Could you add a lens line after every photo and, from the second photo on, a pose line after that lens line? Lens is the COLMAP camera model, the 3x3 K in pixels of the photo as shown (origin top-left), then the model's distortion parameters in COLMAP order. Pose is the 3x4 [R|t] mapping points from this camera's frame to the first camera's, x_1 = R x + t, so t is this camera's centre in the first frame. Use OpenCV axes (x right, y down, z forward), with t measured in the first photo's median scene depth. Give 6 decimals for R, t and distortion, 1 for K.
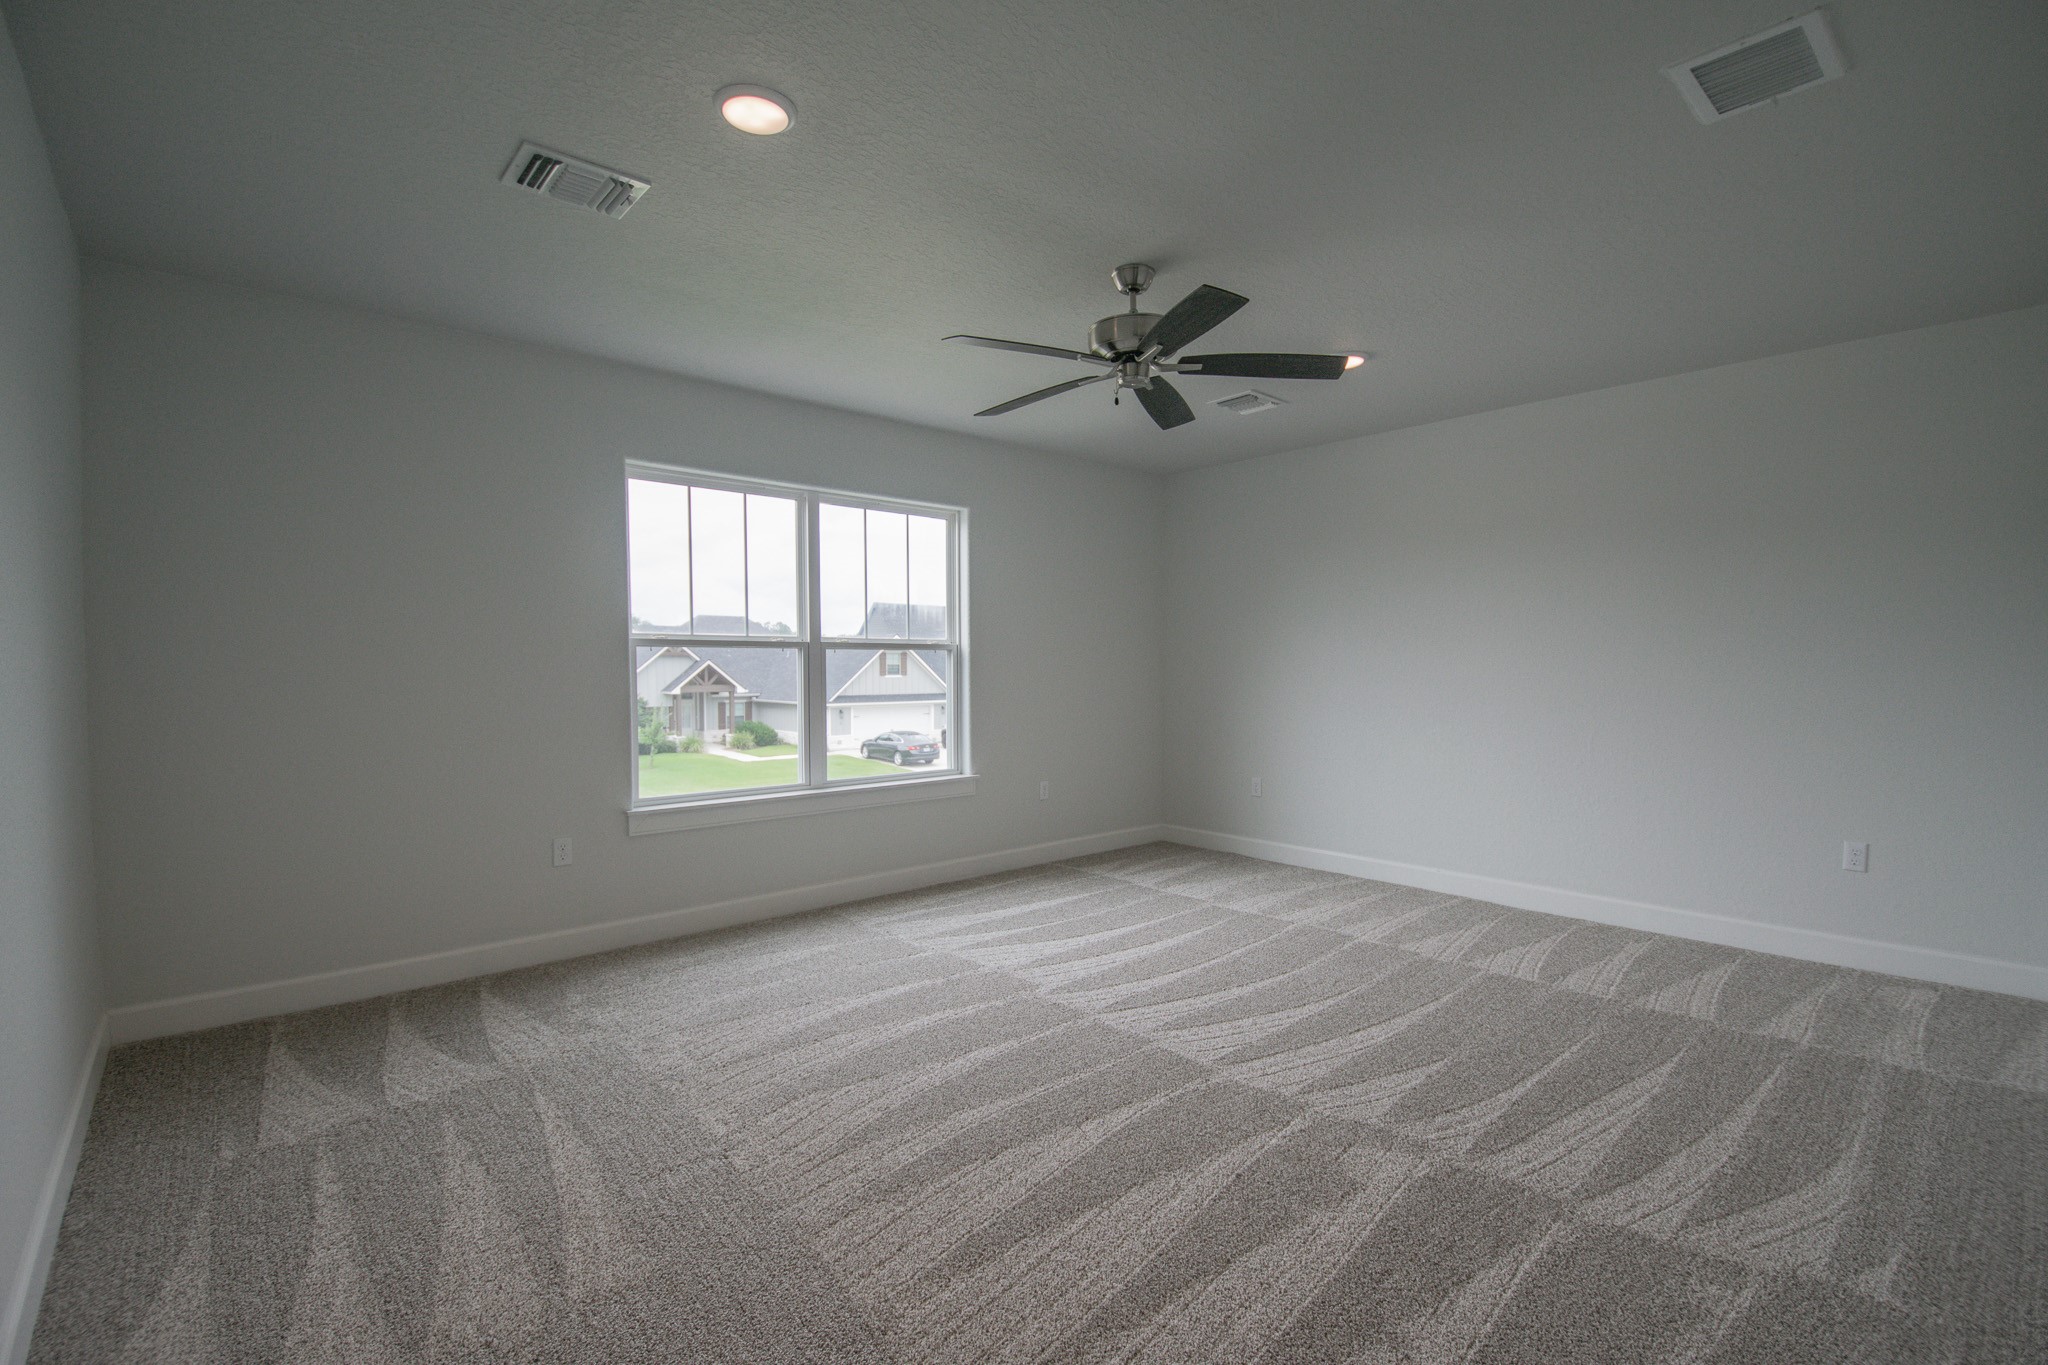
lens RADIAL K [[912.3, 0, 1032.0], [0, 912.3, 670.3], [0, 0, 1]] dist [-0.000734, -0.013305]
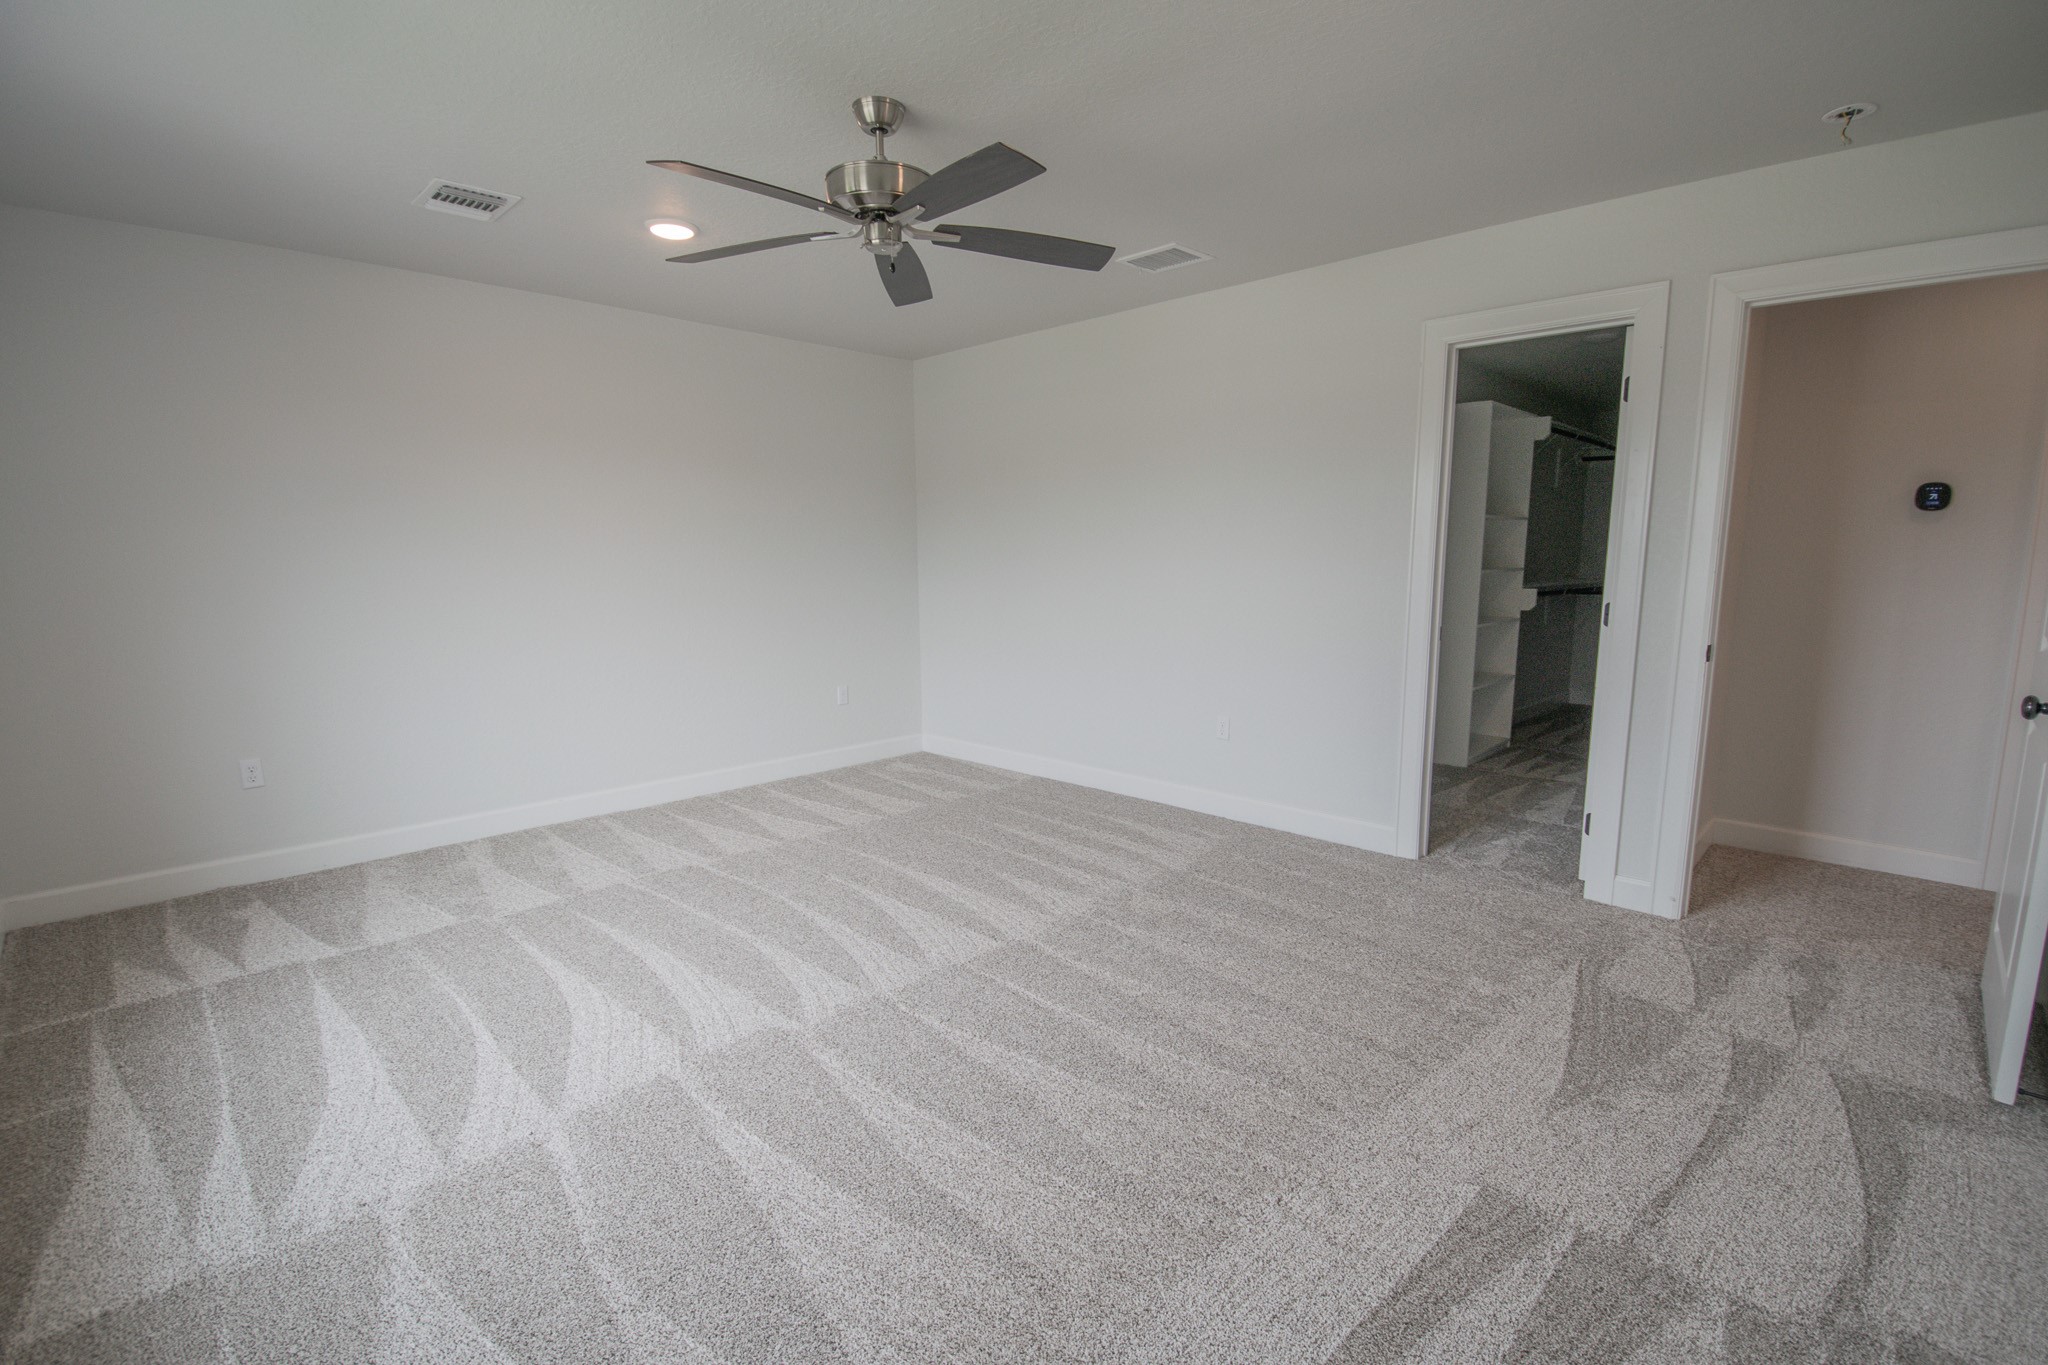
lens RADIAL K [[912.3, 0, 1031.0], [0, 912.3, 669.6], [0, 0, 1]] dist [-0.000734, -0.013305]
pose [[-0.065371, -0.122735, 0.990284, -0.680742], [0.011817, 0.992242, 0.123757, -0.028702], [-0.997791, 0.019793, -0.063413, 0.809011]]
